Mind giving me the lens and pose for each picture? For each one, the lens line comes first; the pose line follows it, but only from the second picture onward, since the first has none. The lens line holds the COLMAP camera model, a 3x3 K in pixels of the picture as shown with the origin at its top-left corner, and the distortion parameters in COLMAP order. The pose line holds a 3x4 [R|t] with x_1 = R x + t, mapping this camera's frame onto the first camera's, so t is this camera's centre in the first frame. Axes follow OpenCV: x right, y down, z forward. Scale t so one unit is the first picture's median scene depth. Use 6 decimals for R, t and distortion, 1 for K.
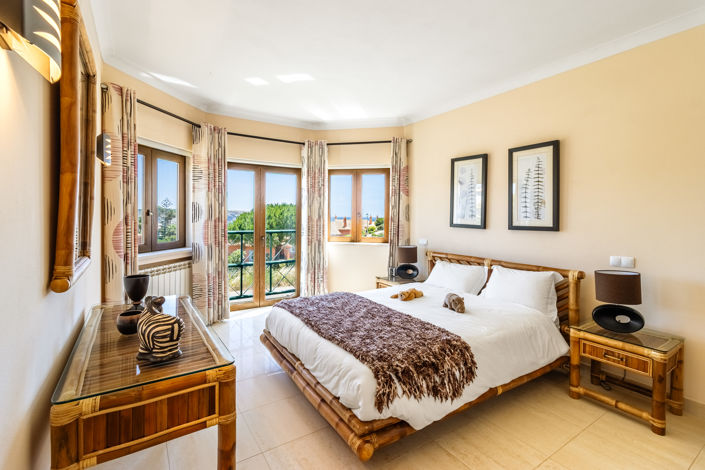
lens RADIAL K [[321.3, 0, 353.5], [0, 321.3, 218.5], [0, 0, 1]] dist [0.000396, 0.000103]
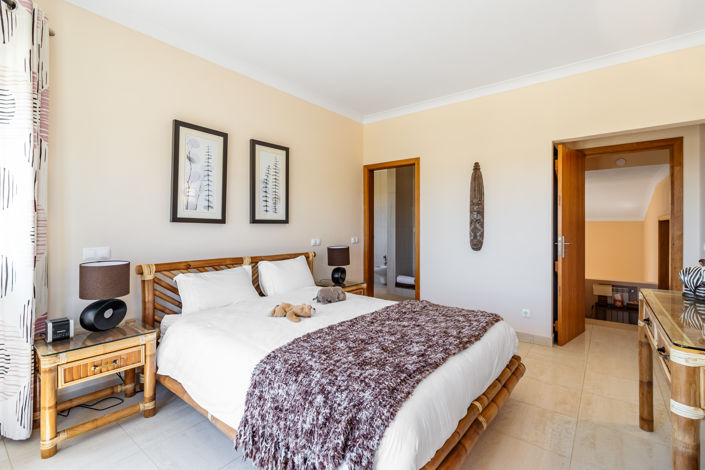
lens RADIAL K [[328.6, 0, 350.9], [0, 328.6, 229.1], [0, 0, 1]] dist [0.000881, 0.000090]
pose [[-0.311648, -0.034518, 0.949570, -0.551847], [-0.016093, 0.999388, 0.031047, 0.016312], [-0.950061, -0.005606, -0.312013, 1.036538]]
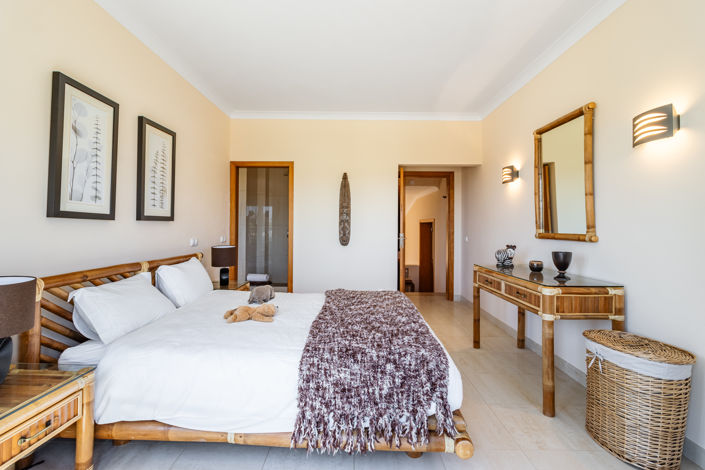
lens RADIAL K [[324.8, 0, 351.2], [0, 324.8, 224.9], [0, 0, 1]] dist [0.001692, 0.000466]
pose [[-0.830857, -0.032295, 0.555549, -0.381601], [-0.035263, 0.999364, 0.005357, 0.023777], [-0.555368, -0.015140, -0.831467, 1.385007]]
